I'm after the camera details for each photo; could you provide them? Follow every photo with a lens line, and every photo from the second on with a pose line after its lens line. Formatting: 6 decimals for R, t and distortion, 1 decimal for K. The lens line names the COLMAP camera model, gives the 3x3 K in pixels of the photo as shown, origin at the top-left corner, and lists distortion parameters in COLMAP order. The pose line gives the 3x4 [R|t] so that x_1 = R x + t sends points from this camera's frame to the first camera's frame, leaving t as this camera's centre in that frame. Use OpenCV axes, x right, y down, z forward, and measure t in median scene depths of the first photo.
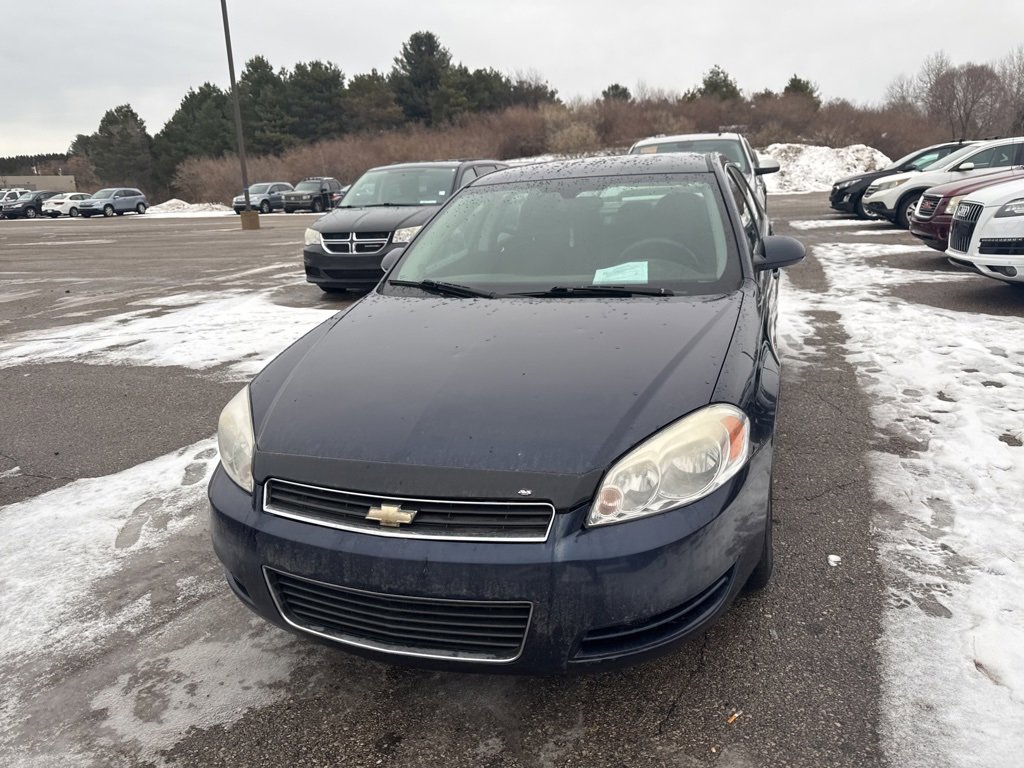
lens RADIAL K [[725.9, 0, 519.7], [0, 725.9, 378.0], [0, 0, 1]] dist [0.031278, -0.040406]
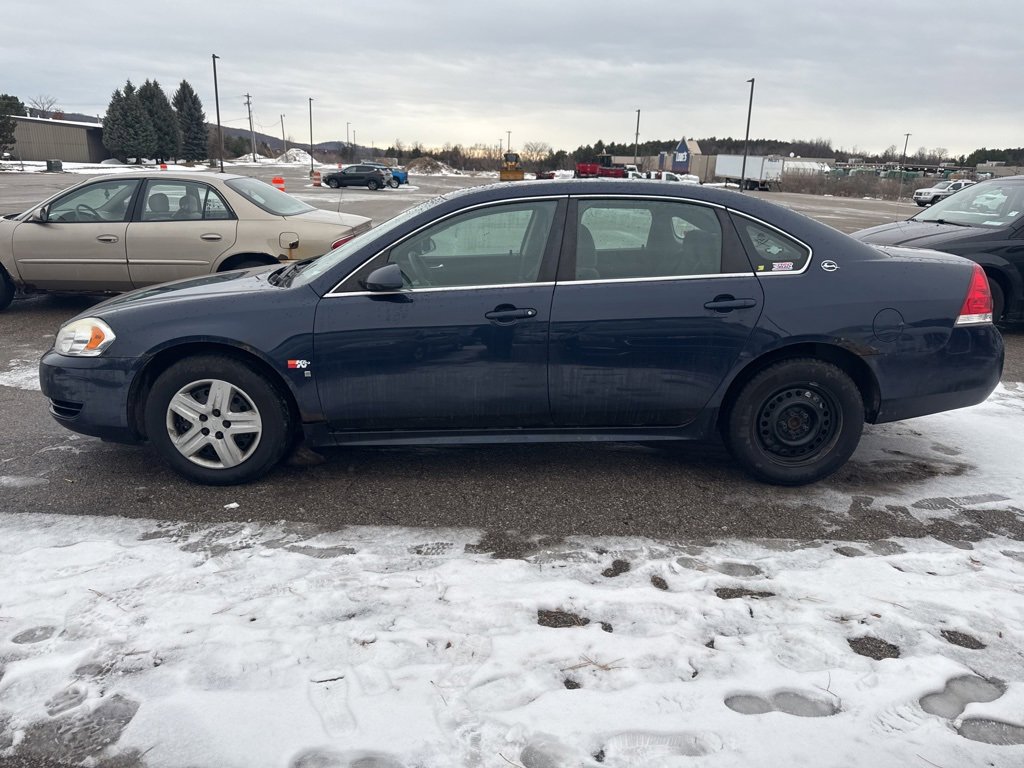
lens RADIAL K [[720.9, 0, 514.1], [0, 720.9, 403.6], [0, 0, 1]] dist [0.031115, -0.039991]
pose [[0.351613, 0.327412, -0.877023, 0.080961], [-0.286632, 0.929504, 0.232088, -0.017050], [0.891185, 0.169778, 0.420672, 0.043300]]
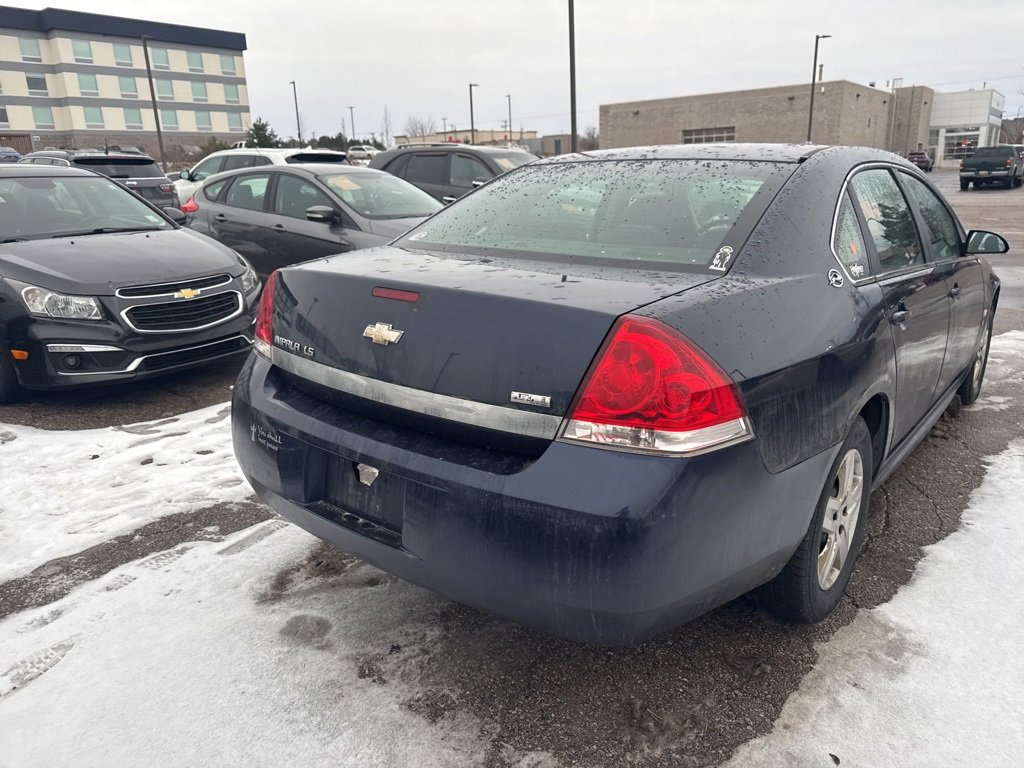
lens RADIAL K [[720.9, 0, 516.3], [0, 720.9, 386.1], [0, 0, 1]] dist [0.031115, -0.039991]
pose [[-0.937330, -0.043256, 0.345747, 0.005012], [0.146102, 0.852035, 0.502683, -0.039222], [-0.316332, 0.521694, -0.792319, 0.140541]]
